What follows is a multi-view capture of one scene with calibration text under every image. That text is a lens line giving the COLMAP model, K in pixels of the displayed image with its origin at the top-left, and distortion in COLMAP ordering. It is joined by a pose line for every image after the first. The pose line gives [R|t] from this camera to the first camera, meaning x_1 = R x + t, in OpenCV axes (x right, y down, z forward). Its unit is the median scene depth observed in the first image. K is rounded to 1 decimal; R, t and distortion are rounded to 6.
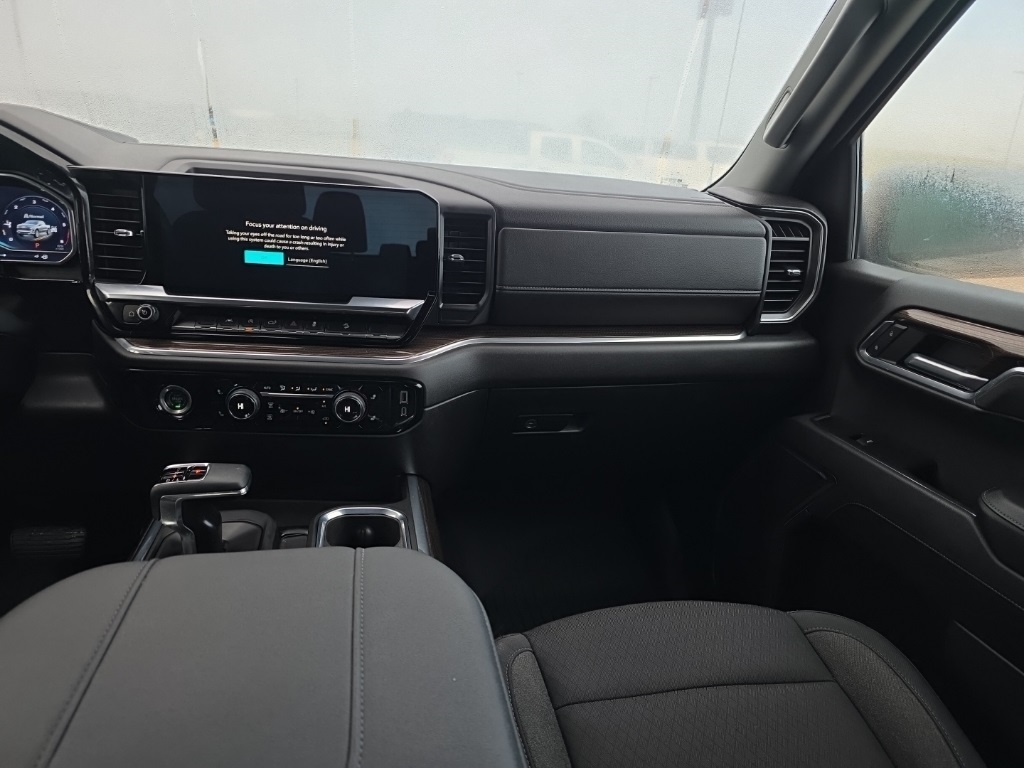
lens RADIAL K [[694.7, 0, 508.8], [0, 694.7, 393.9], [0, 0, 1]] dist [0.018129, -0.001333]
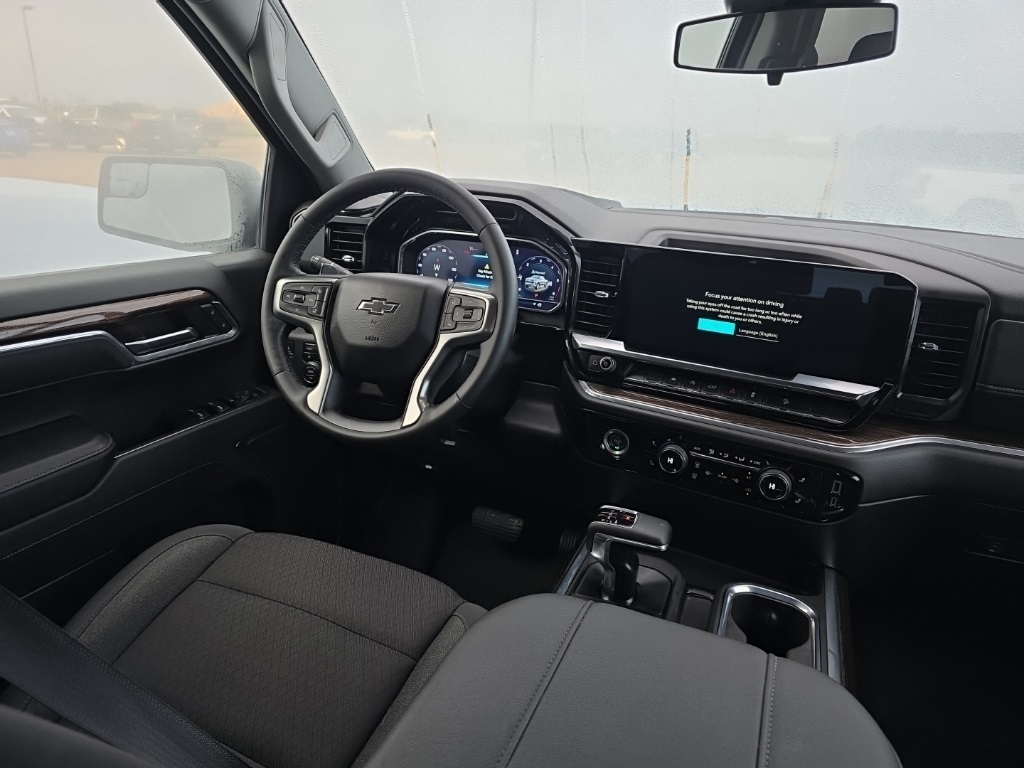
lens RADIAL K [[694.1, 0, 496.6], [0, 694.1, 386.7], [0, 0, 1]] dist [0.044430, -0.048286]
pose [[0.820365, 0.156414, -0.550033, -0.028365], [-0.172800, 0.984705, 0.022293, -0.071216], [0.545107, 0.076757, 0.834846, -0.058294]]
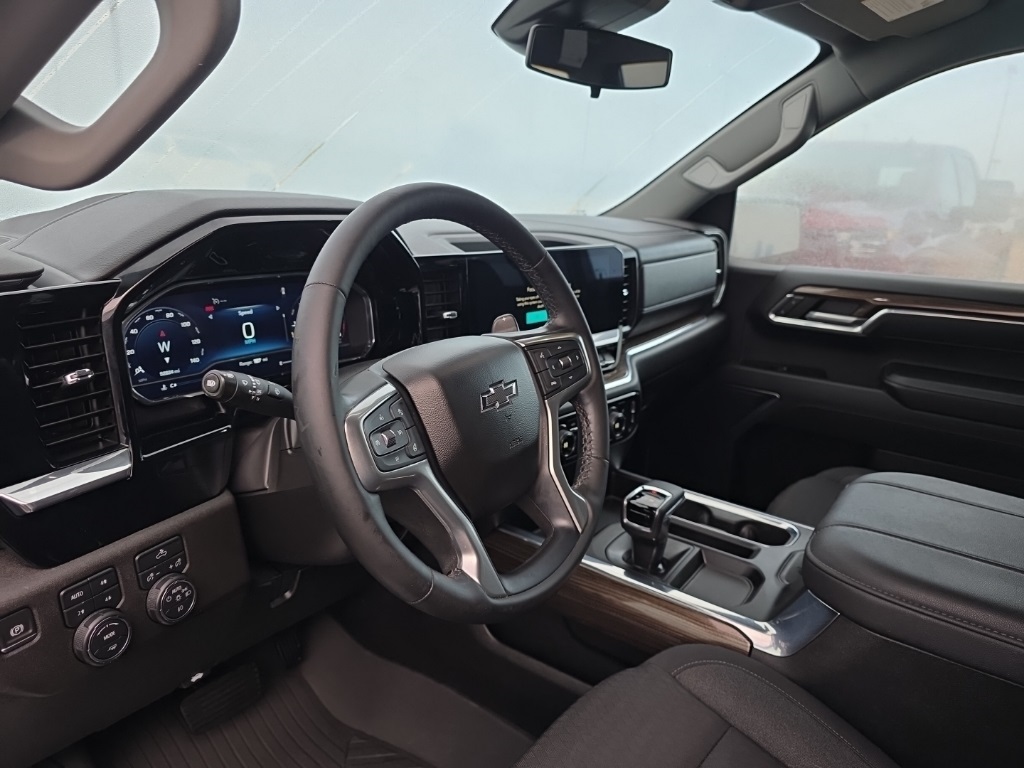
lens RADIAL K [[694.1, 0, 496.6], [0, 694.1, 386.7], [0, 0, 1]] dist [0.044430, -0.048286]
pose [[0.749630, -0.220289, 0.624122, -1.130711], [0.215824, 0.972801, 0.084133, -0.194251], [-0.625680, 0.071631, 0.776784, 0.171887]]
